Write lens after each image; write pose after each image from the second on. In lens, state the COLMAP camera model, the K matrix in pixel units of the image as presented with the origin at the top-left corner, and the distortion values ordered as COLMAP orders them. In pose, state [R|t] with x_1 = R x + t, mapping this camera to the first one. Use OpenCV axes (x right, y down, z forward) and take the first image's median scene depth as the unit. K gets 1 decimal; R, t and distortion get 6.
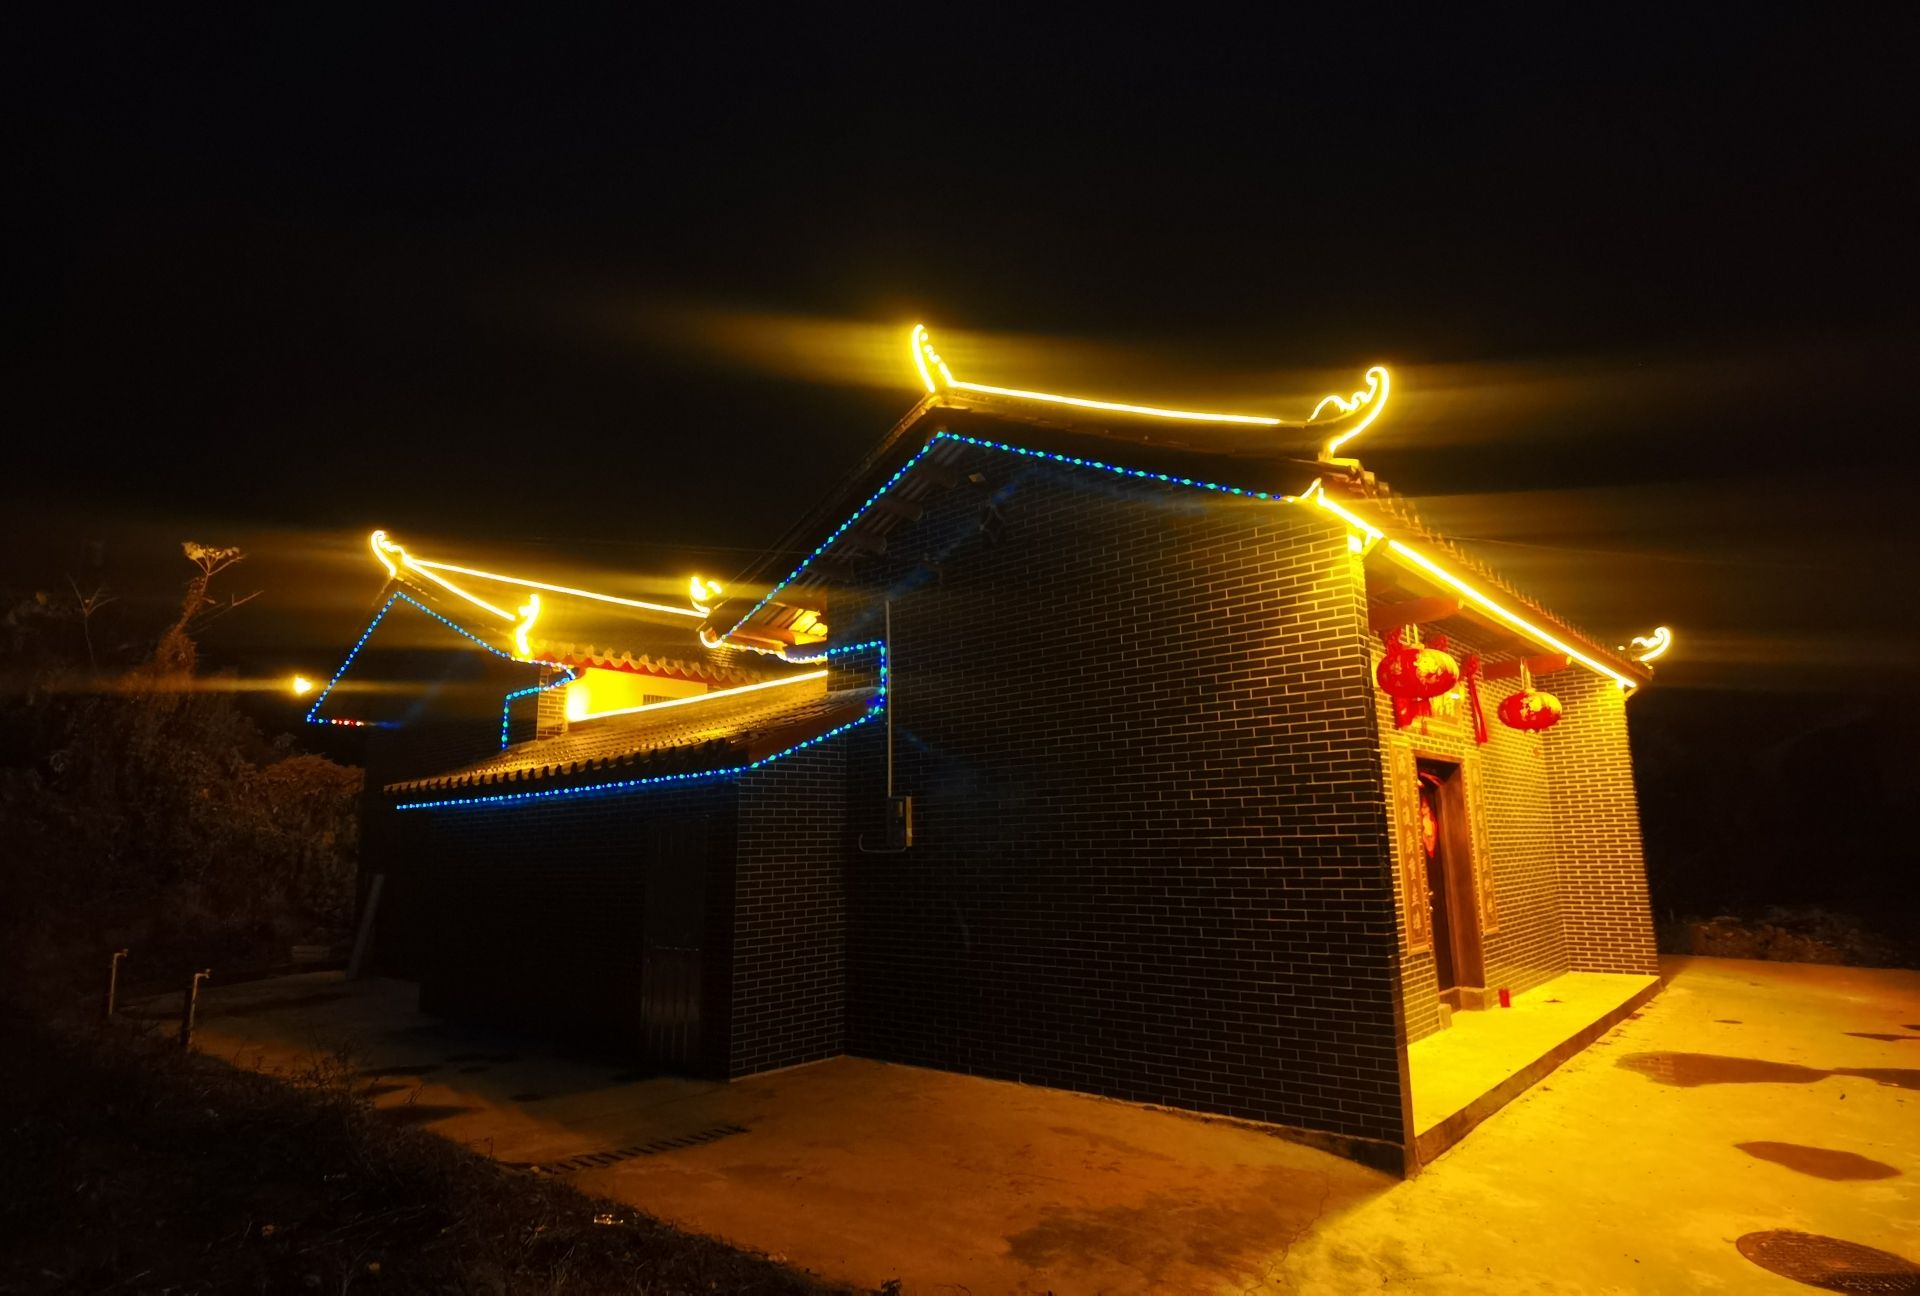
lens RADIAL K [[1019.9, 0, 960.0], [0, 1019.9, 648.0], [0, 0, 1]] dist [0.001612, 0.000264]
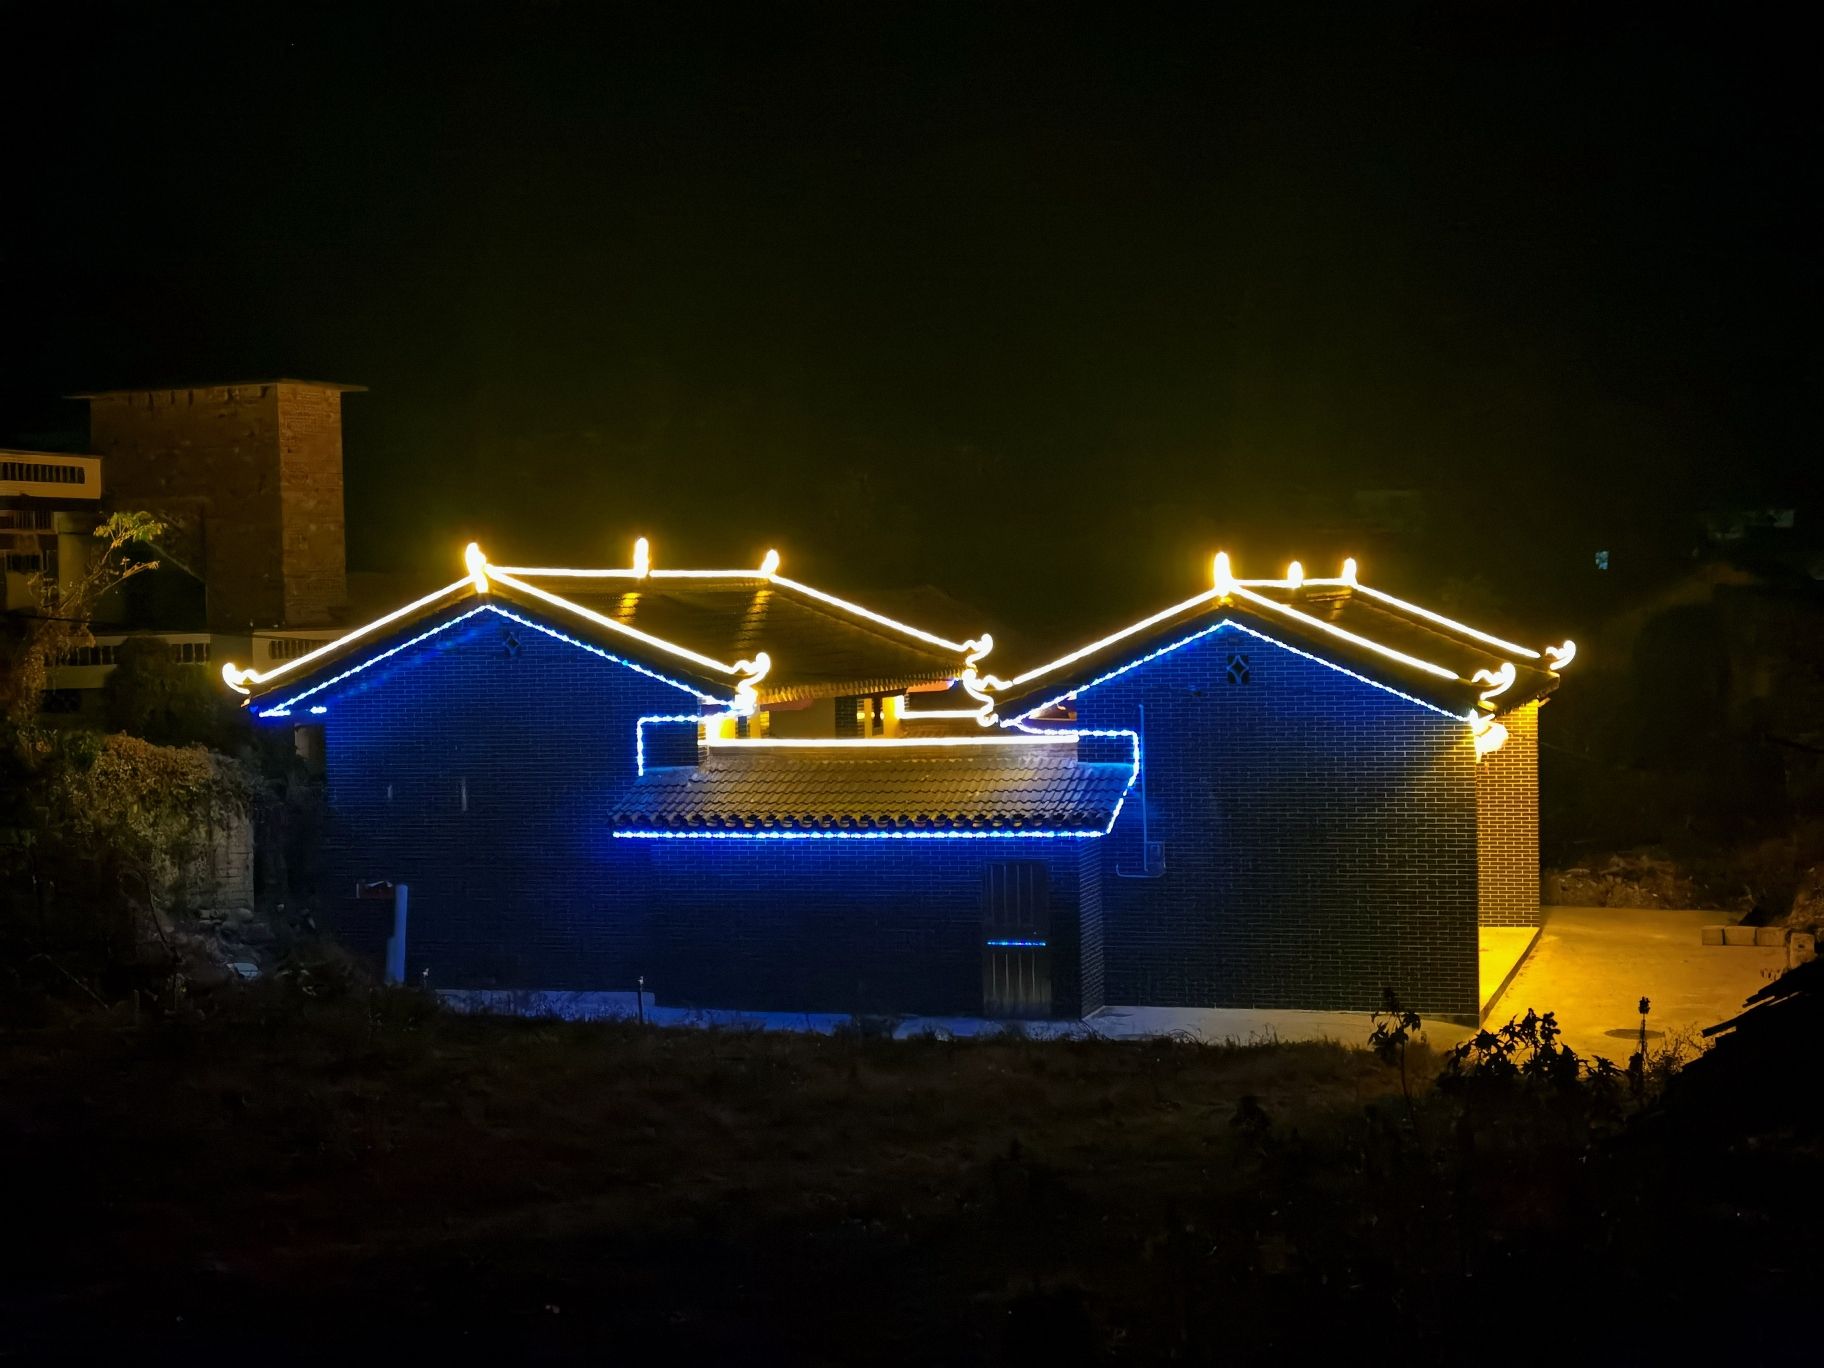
lens RADIAL K [[2961.4, 0, 912.0], [0, 2961.4, 684.0], [0, 0, 1]] dist [0.152037, 0.013607]
pose [[0.904313, -0.019356, 0.426432, -1.554904], [-0.073685, 0.976898, 0.200602, -0.643560], [-0.420463, -0.212828, 0.881995, -1.831380]]
